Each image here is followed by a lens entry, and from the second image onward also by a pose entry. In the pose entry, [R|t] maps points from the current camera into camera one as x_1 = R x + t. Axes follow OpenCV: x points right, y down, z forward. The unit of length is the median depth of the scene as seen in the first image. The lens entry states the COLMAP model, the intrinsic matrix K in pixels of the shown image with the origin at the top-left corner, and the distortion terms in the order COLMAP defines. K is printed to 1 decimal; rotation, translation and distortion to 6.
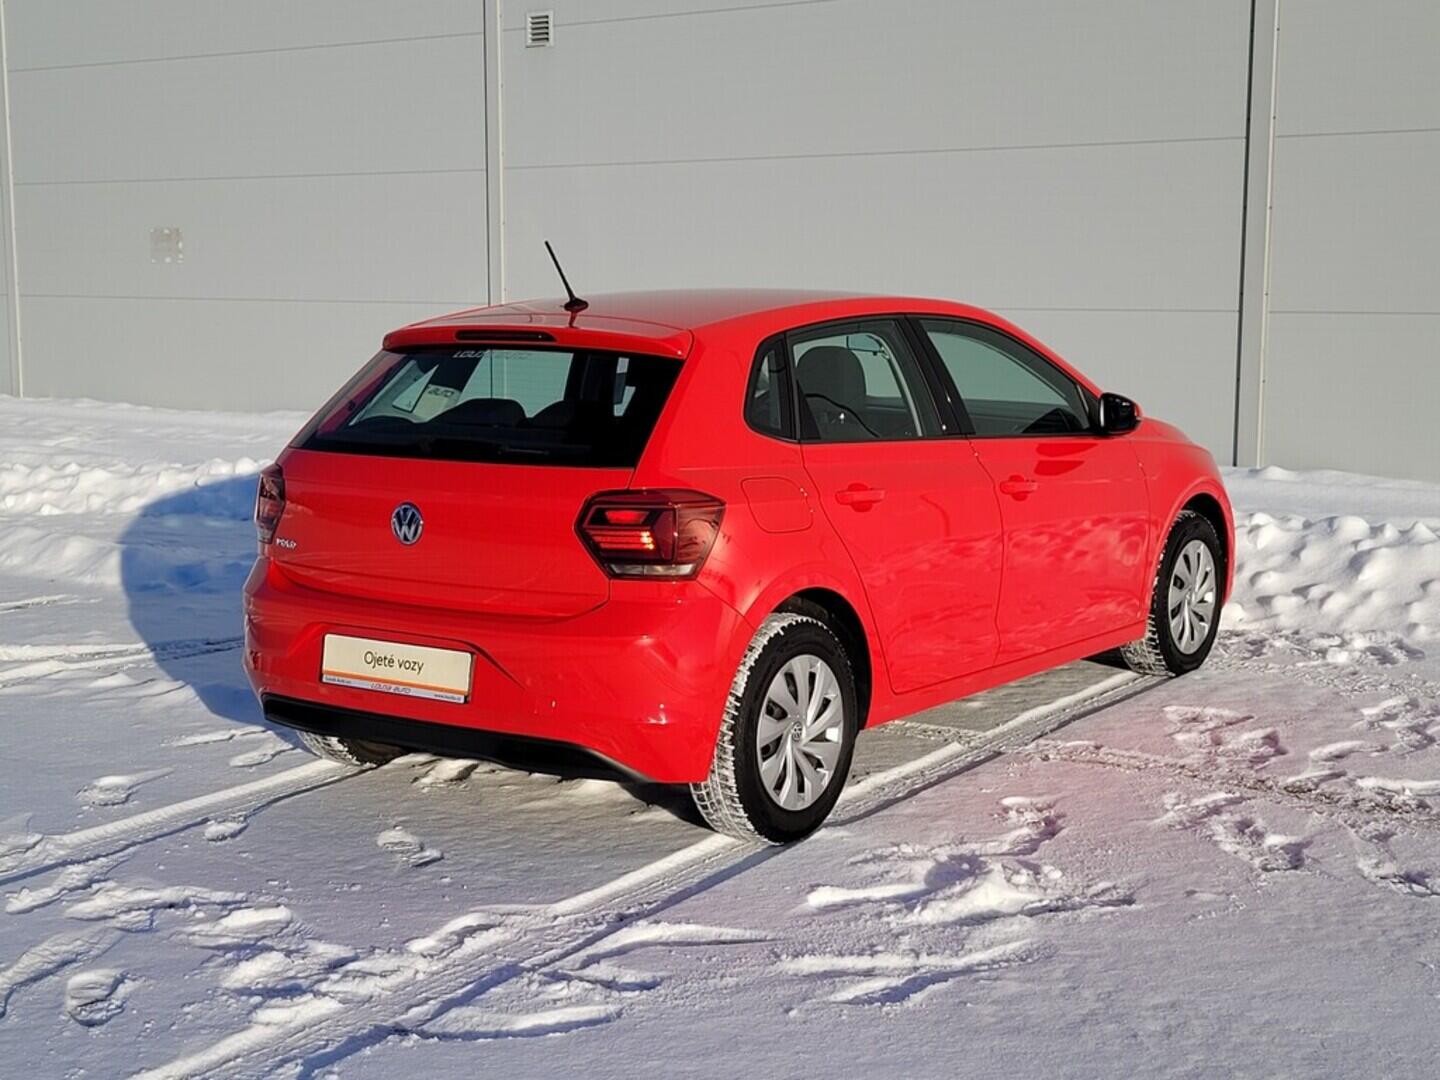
lens RADIAL K [[2128.7, 0, 710.0], [0, 2128.7, 538.1], [0, 0, 1]] dist [0.054356, 0.000000]
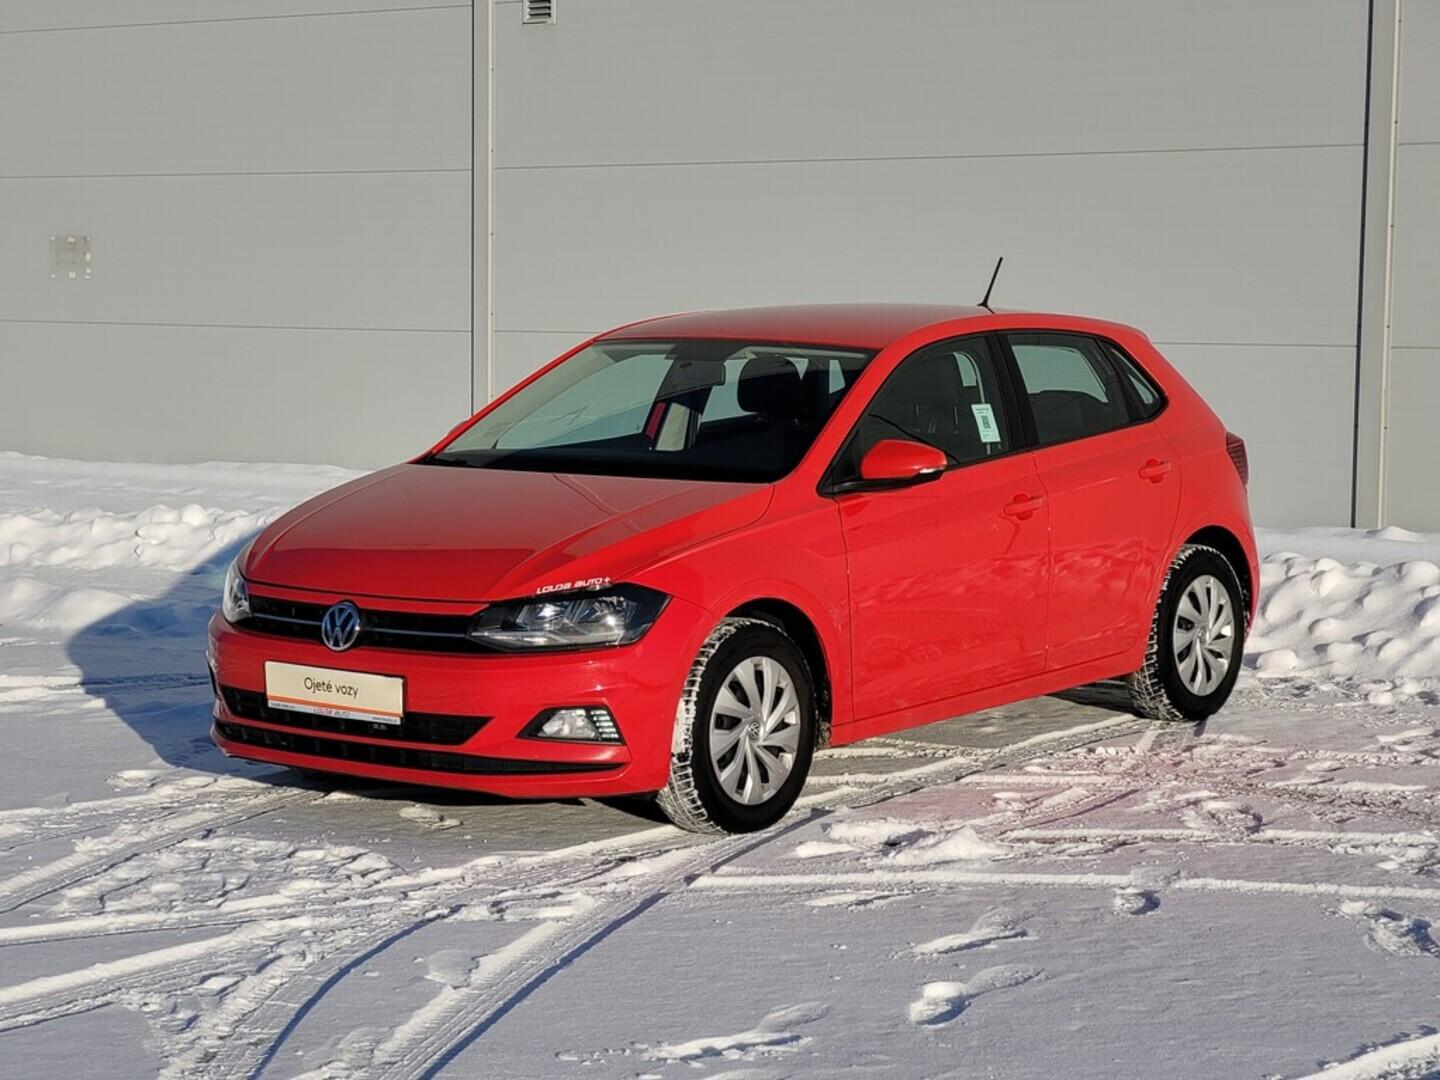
lens RADIAL K [[3214.3, 0, 721.6], [0, 3214.3, 539.7], [0, 0, 1]] dist [0.110081, 0.000000]
pose [[0.999854, 0.010818, -0.013220, 0.016535], [-0.011480, 0.998630, -0.051046, 0.056390], [0.012650, 0.051191, 0.998609, -0.406137]]
